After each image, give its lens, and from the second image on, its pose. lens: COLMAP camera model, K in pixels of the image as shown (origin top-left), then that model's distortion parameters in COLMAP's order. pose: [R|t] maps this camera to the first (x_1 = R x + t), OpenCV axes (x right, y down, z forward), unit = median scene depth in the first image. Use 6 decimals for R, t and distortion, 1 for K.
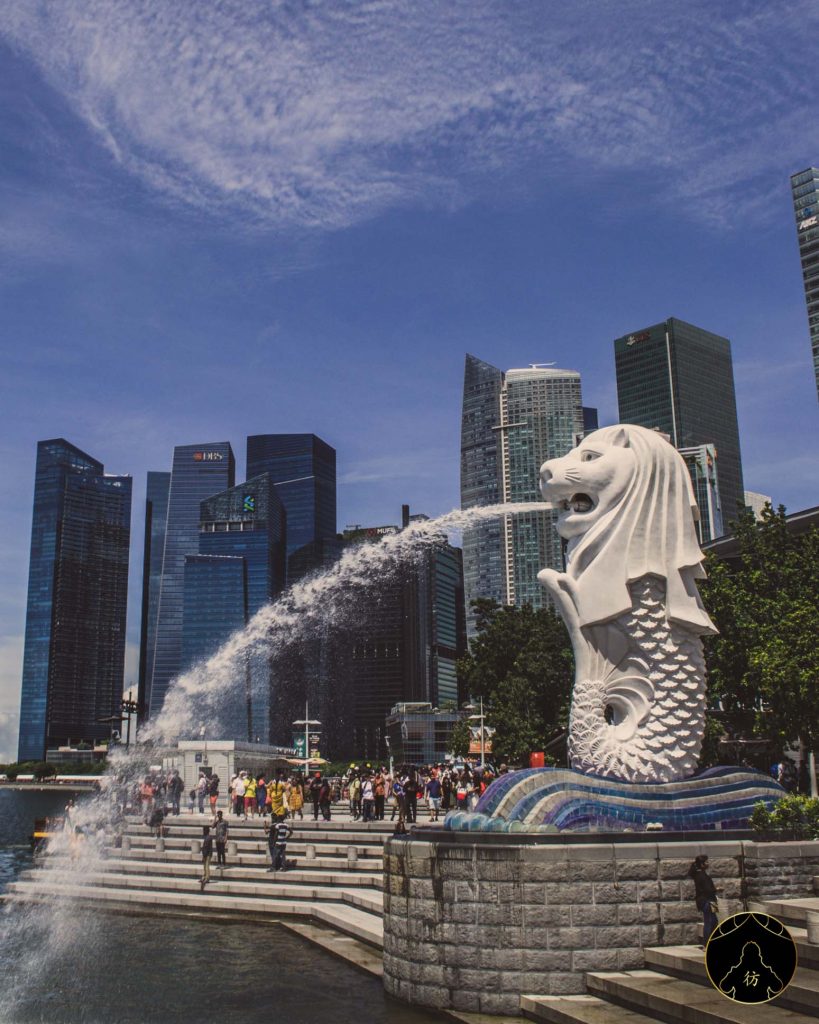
lens RADIAL K [[1104.5, 0, 409.5], [0, 1104.5, 512.0], [0, 0, 1]] dist [-0.074143, -0.003888]
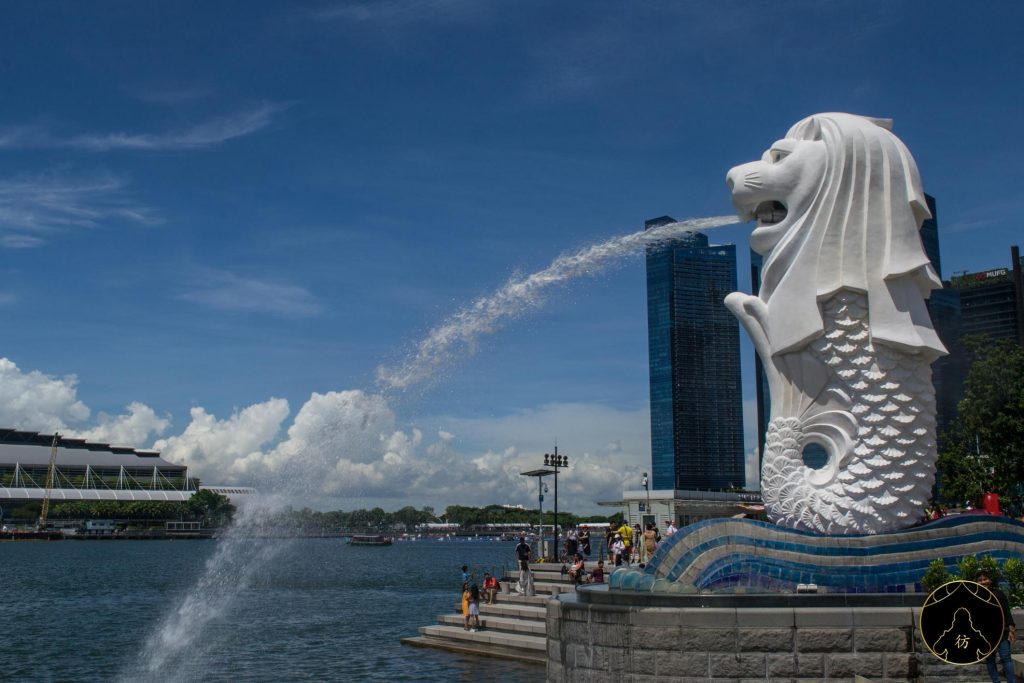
lens RADIAL K [[1072.9, 0, 511.9], [0, 1072.9, 362.9], [0, 0, 1]] dist [-0.072746, 0.009146]
pose [[0.931575, -0.060450, -0.358489, 0.272515], [0.091734, 0.993257, 0.070894, 0.032600], [0.351786, -0.098929, 0.930838, 0.154840]]
